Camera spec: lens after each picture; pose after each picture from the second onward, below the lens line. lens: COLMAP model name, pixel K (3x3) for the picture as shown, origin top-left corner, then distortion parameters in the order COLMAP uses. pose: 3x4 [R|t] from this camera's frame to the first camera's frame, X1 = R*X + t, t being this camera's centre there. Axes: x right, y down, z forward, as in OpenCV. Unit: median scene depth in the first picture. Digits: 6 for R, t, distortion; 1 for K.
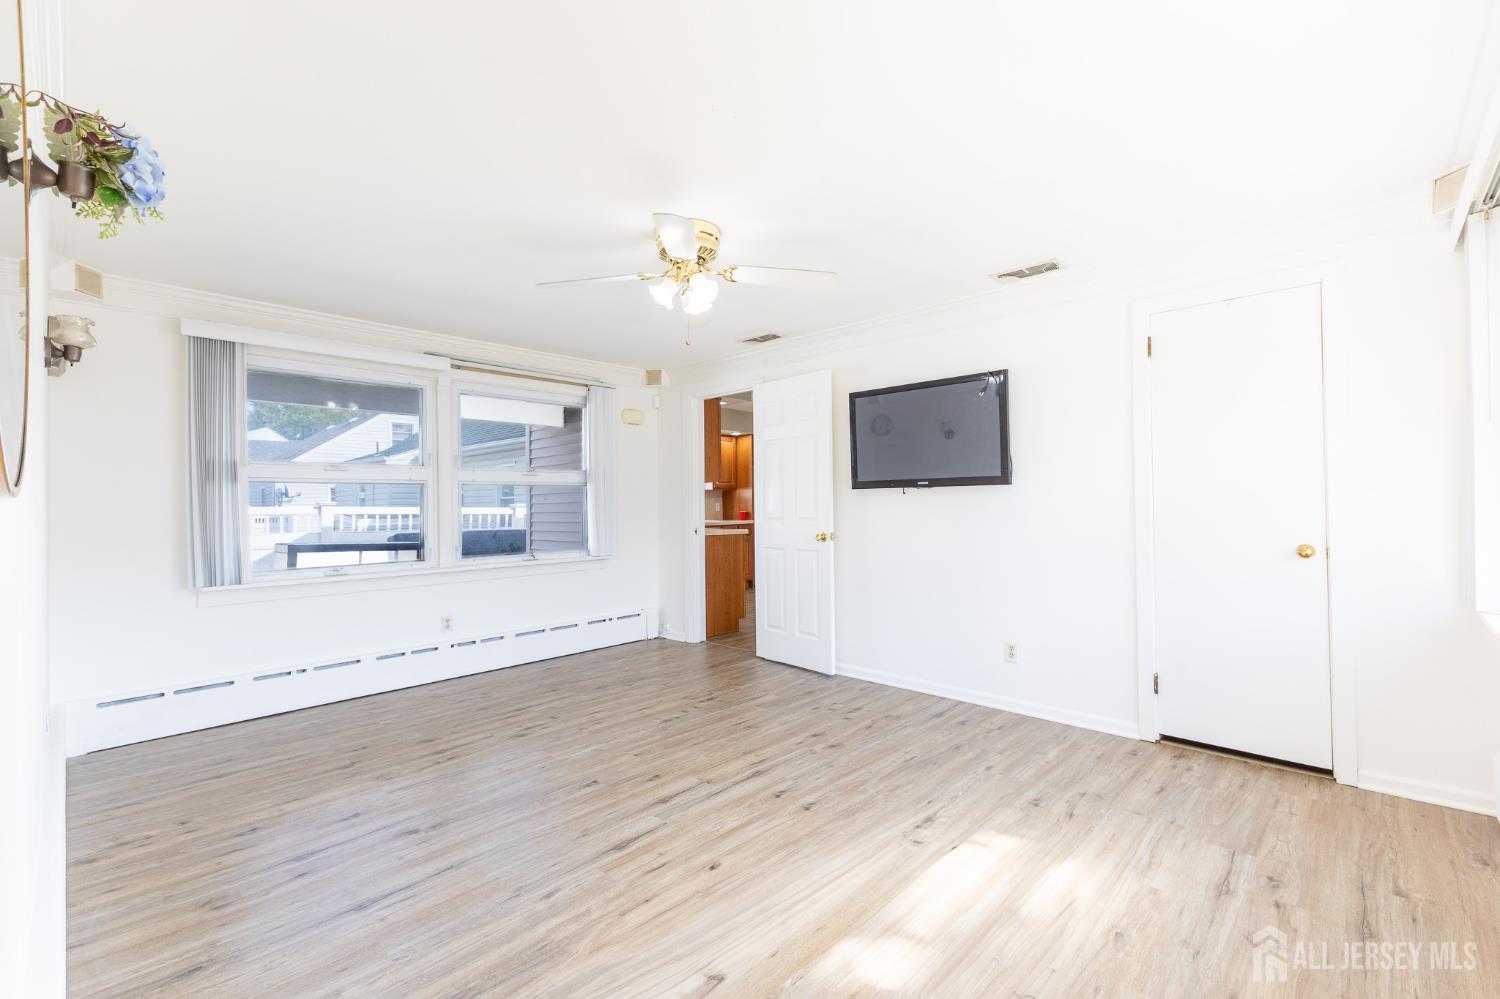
lens RADIAL K [[642.3, 0, 750.8], [0, 642.3, 496.9], [0, 0, 1]] dist [0.003357, -0.000934]
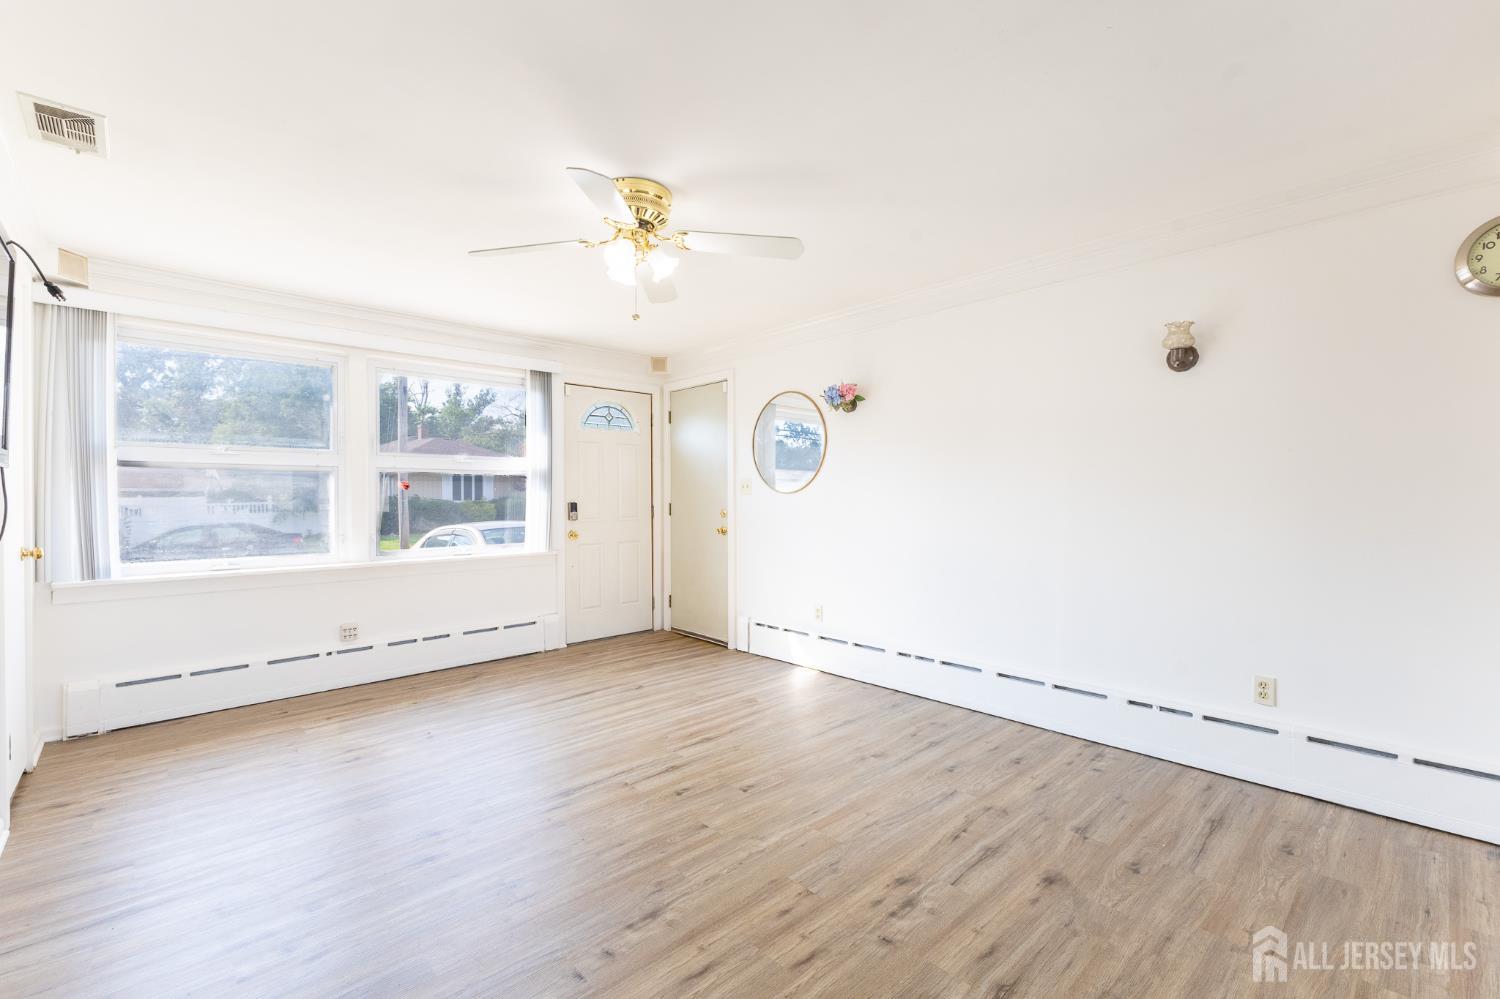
lens RADIAL K [[642.3, 0, 750.8], [0, 642.3, 496.9], [0, 0, 1]] dist [0.003357, -0.000934]
pose [[-0.998202, 0.017171, 0.057421, -0.250771], [0.016433, 0.999776, -0.013314, 0.023578], [-0.057637, -0.012346, -0.998261, 1.554140]]
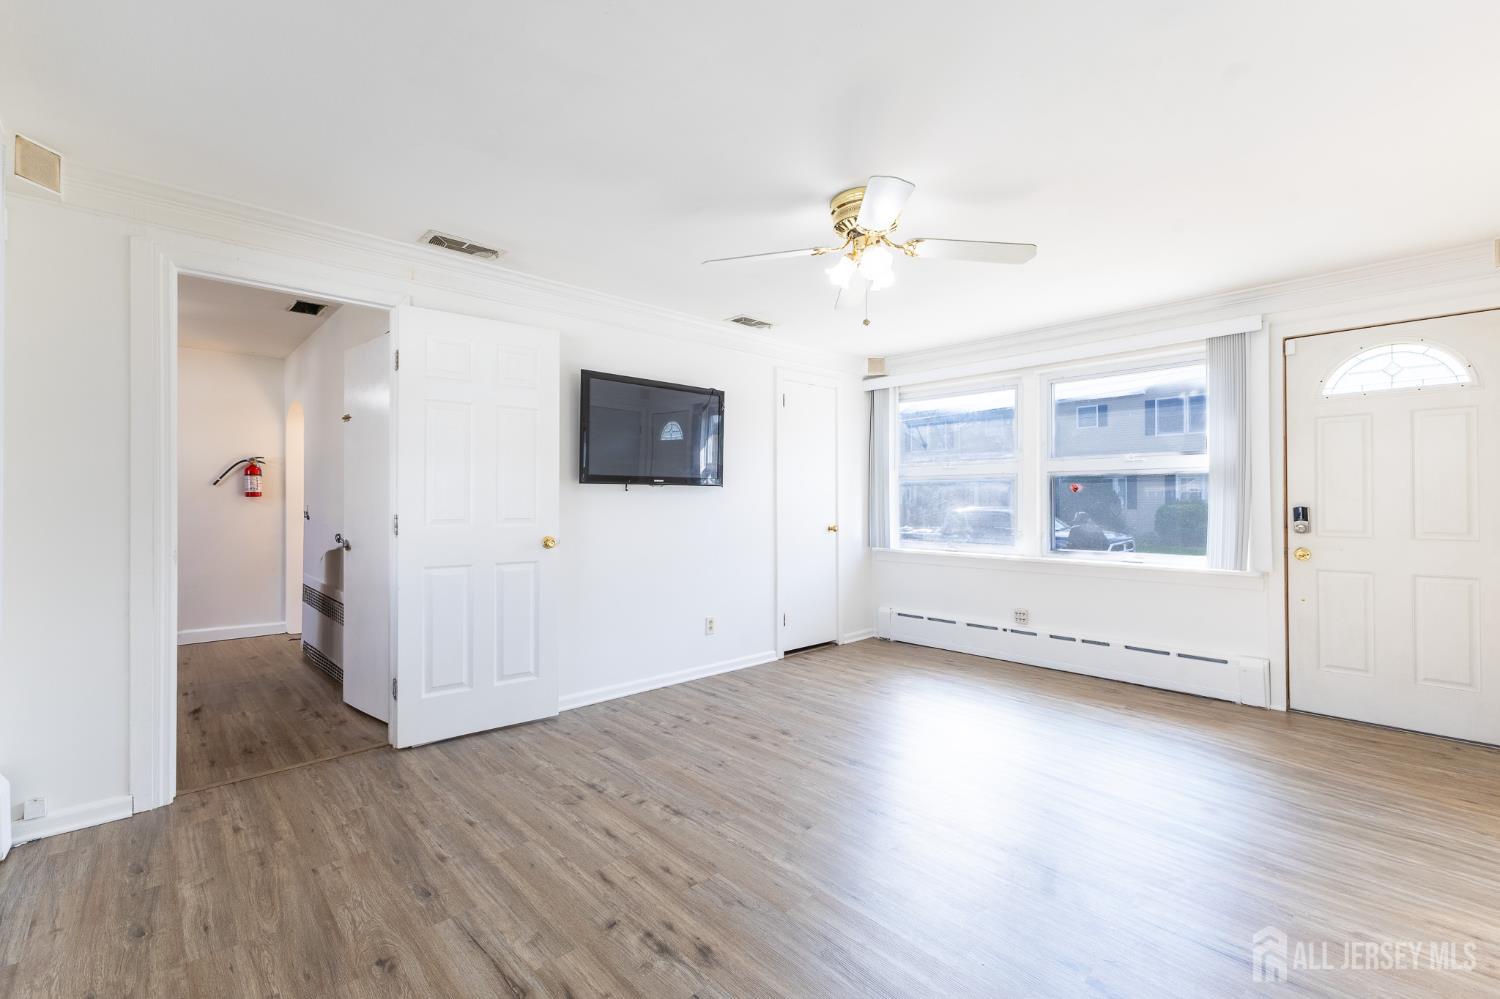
lens RADIAL K [[642.3, 0, 750.8], [0, 642.3, 496.9], [0, 0, 1]] dist [0.003357, -0.000934]
pose [[0.057645, 0.019075, 0.998155, -0.839698], [-0.012107, 0.999757, -0.018406, 0.023410], [-0.998264, -0.011024, 0.057862, 0.910753]]
